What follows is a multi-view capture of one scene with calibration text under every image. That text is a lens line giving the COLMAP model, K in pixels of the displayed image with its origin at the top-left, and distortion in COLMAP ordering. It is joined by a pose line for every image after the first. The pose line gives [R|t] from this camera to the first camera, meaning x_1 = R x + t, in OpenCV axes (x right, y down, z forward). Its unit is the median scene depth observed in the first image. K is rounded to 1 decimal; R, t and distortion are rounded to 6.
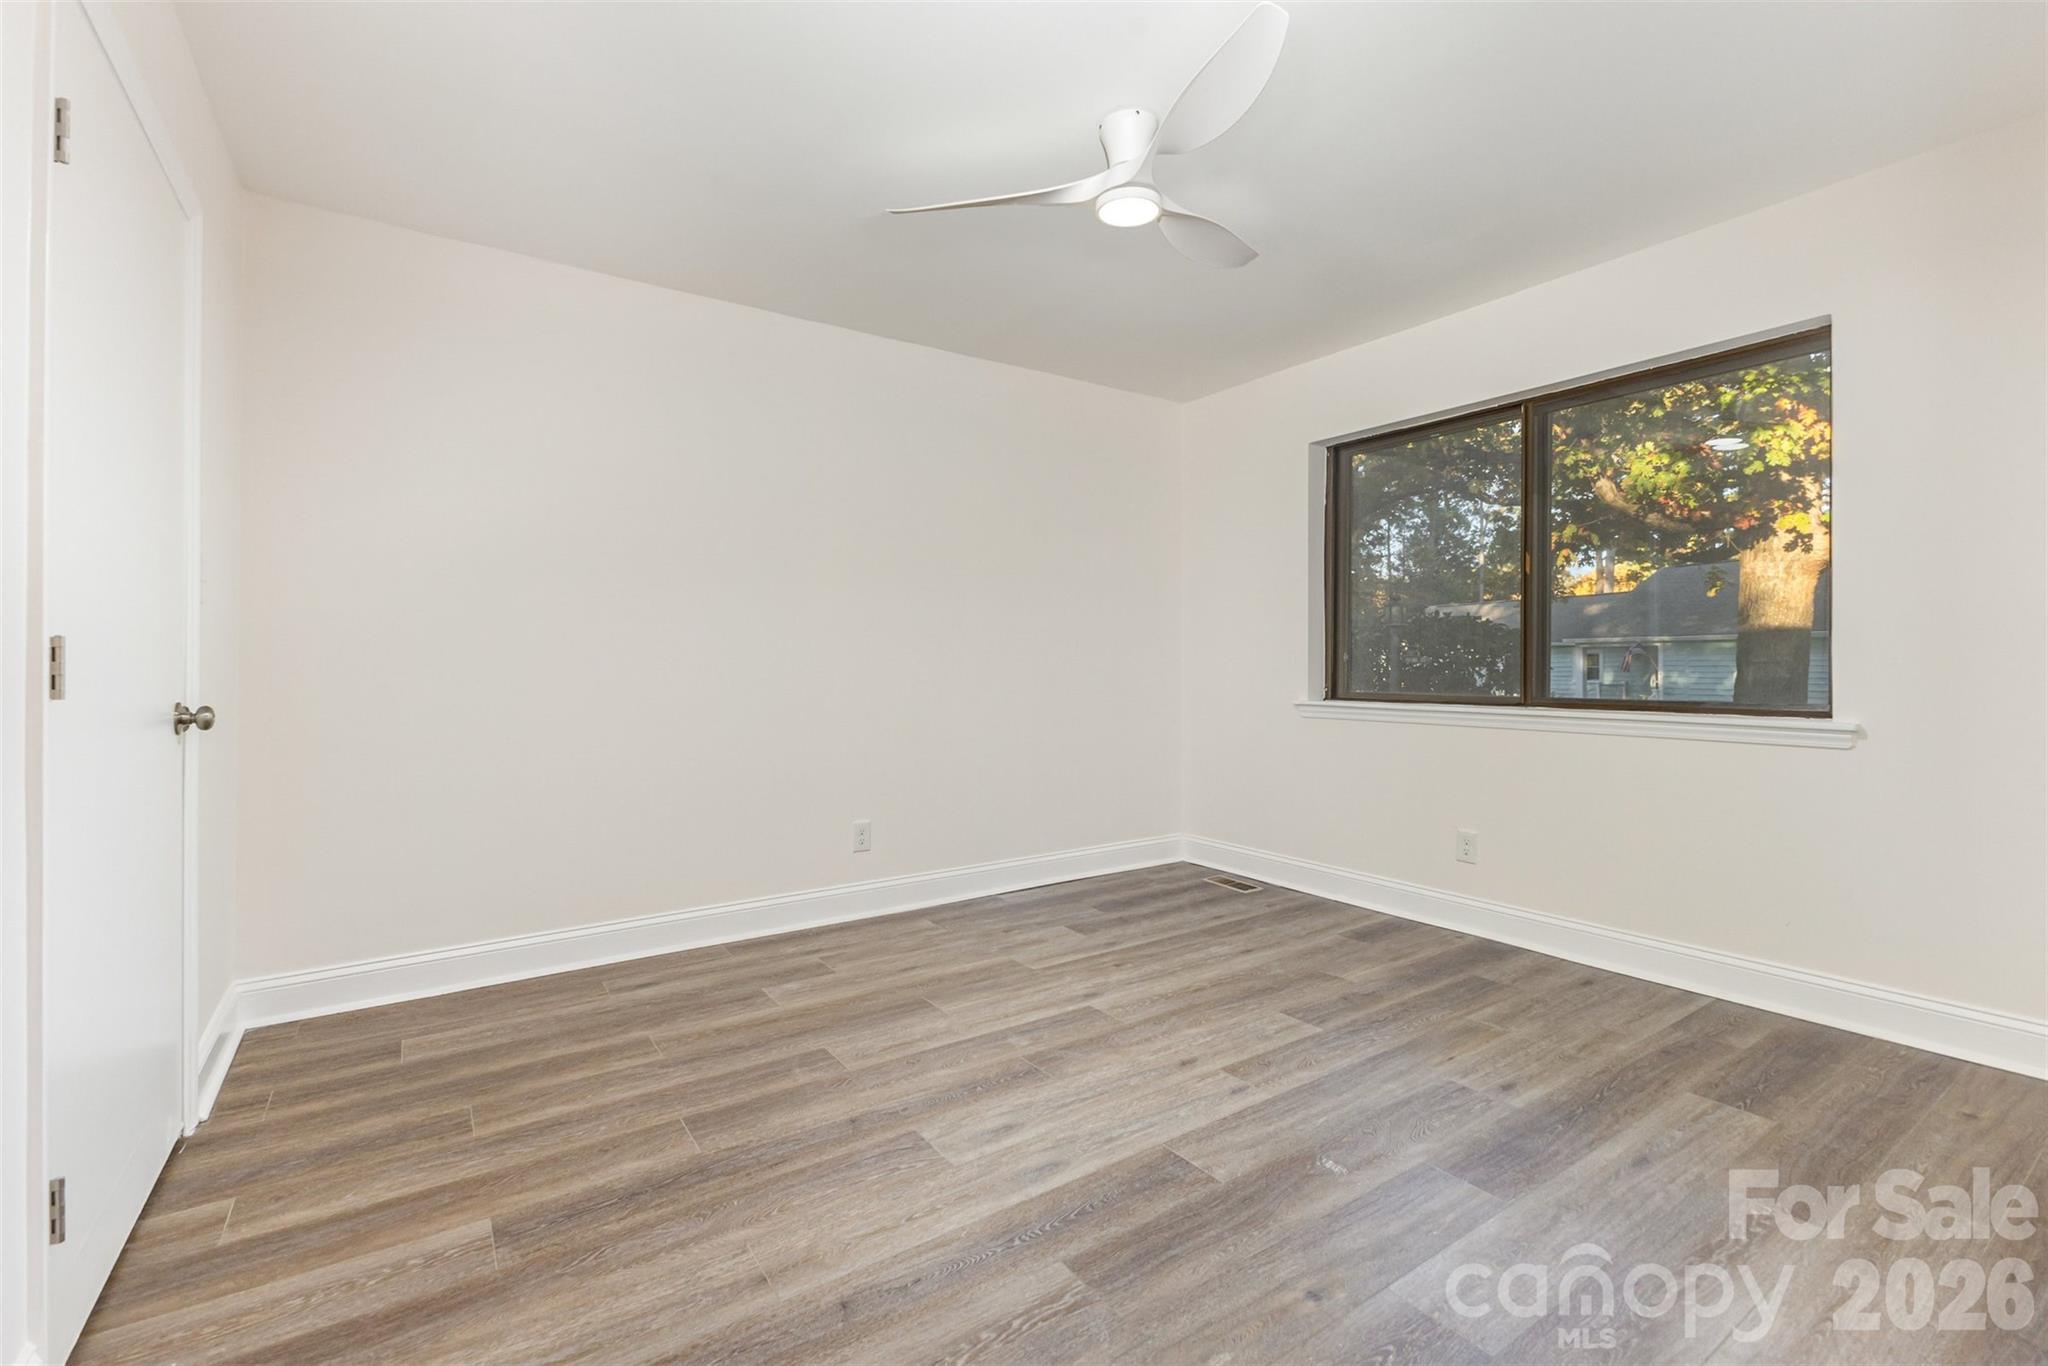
lens RADIAL K [[897.1, 0, 1032.3], [0, 897.1, 673.8], [0, 0, 1]] dist [0.010036, -0.000047]
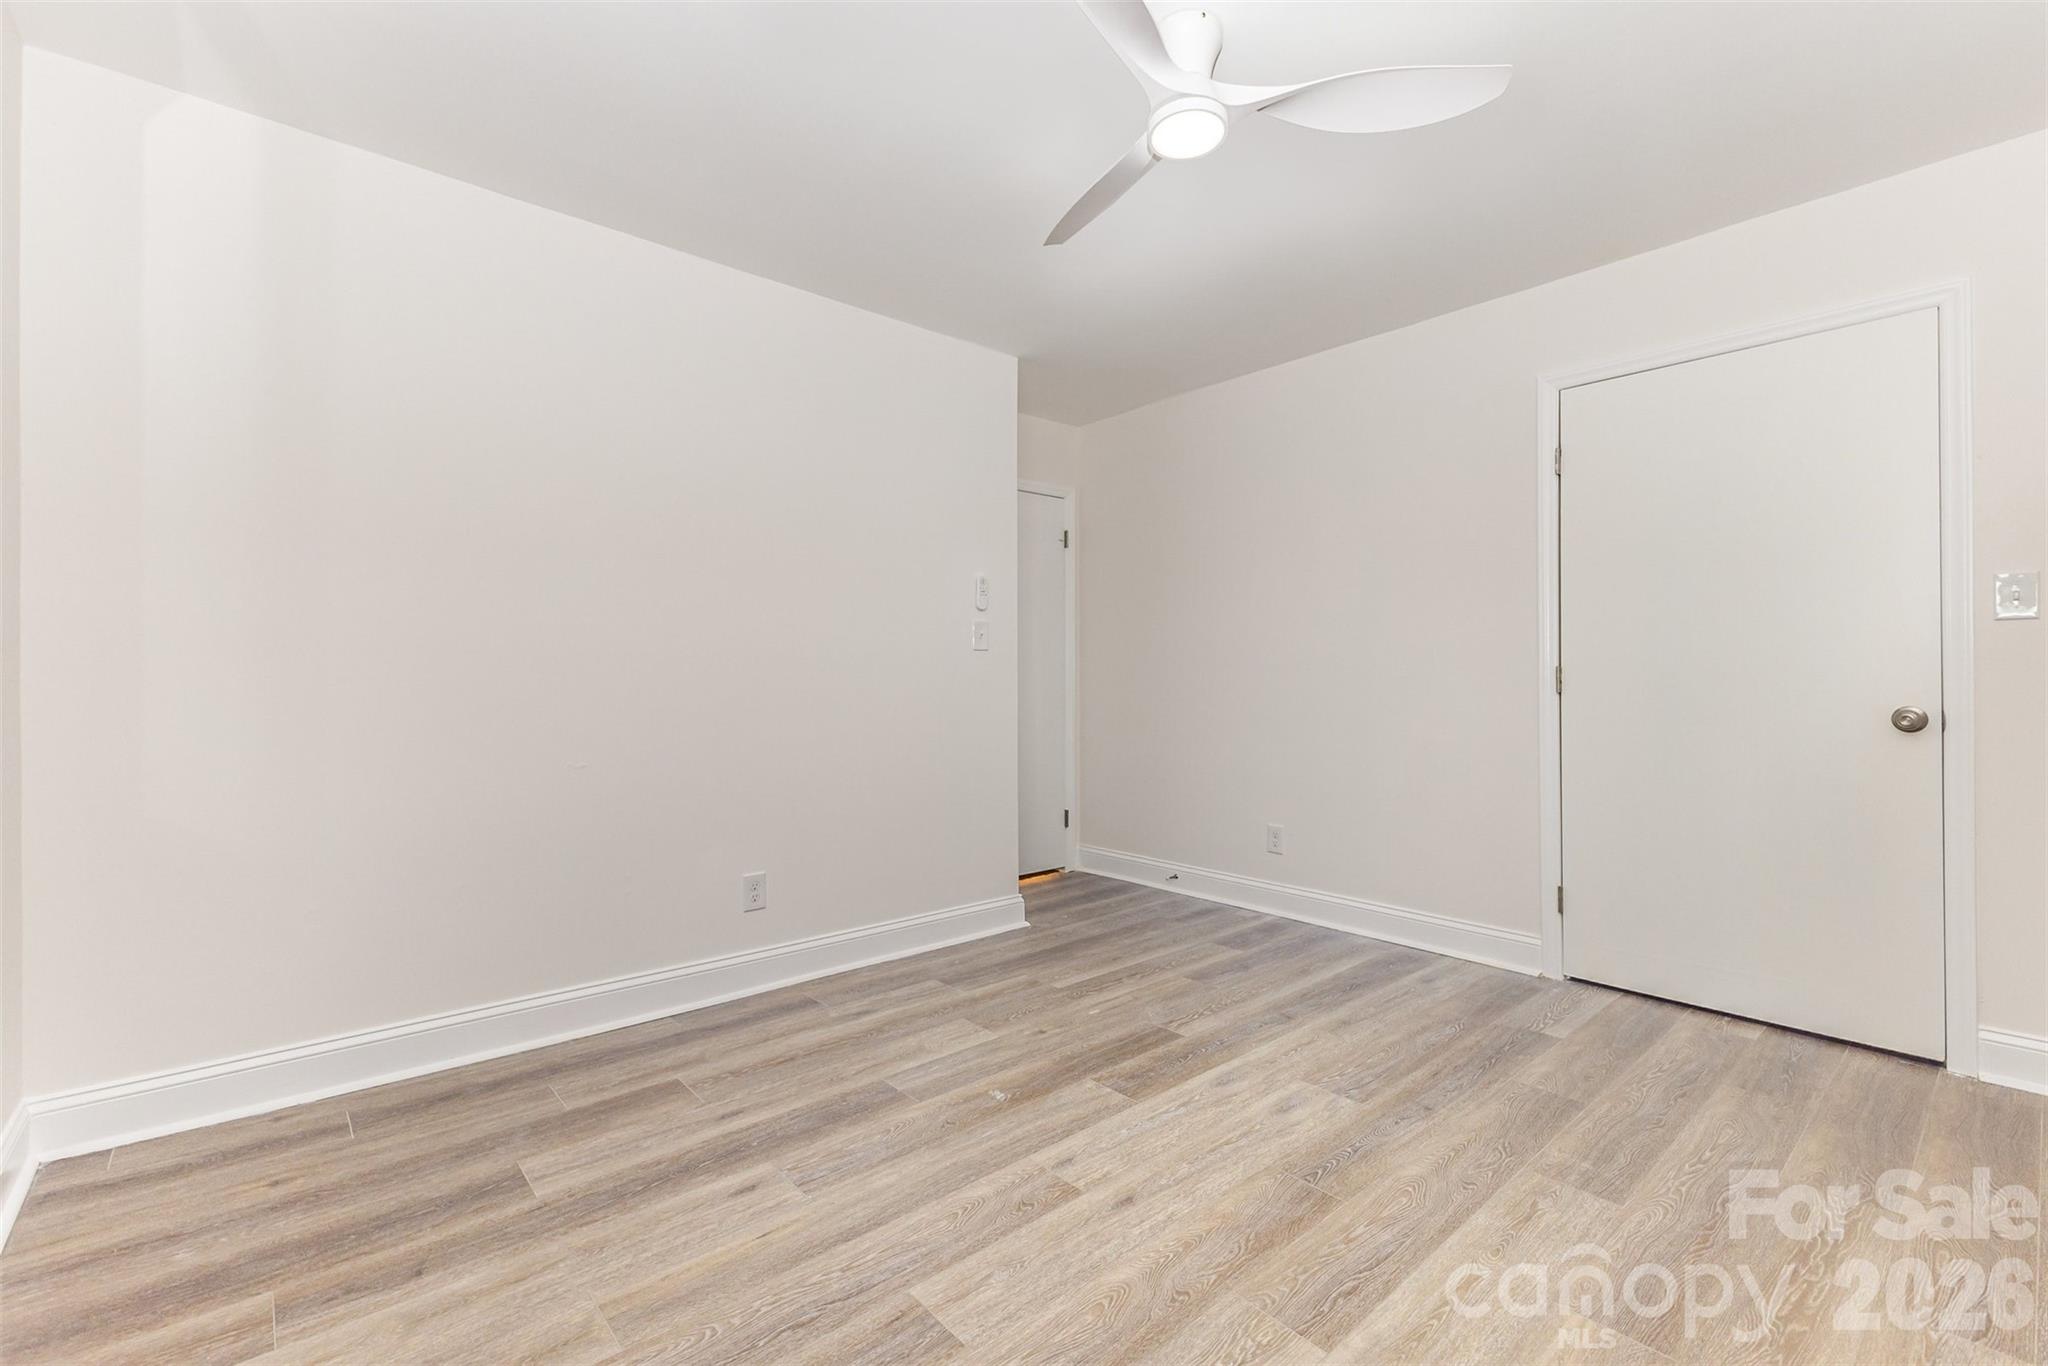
lens RADIAL K [[897.1, 0, 1019.6], [0, 897.1, 678.3], [0, 0, 1]] dist [0.010036, -0.000047]
pose [[-0.994803, 0.009031, -0.101414, 0.387772], [0.008152, 0.999926, 0.009077, -0.024998], [0.101488, 0.008203, -0.994803, 2.023900]]
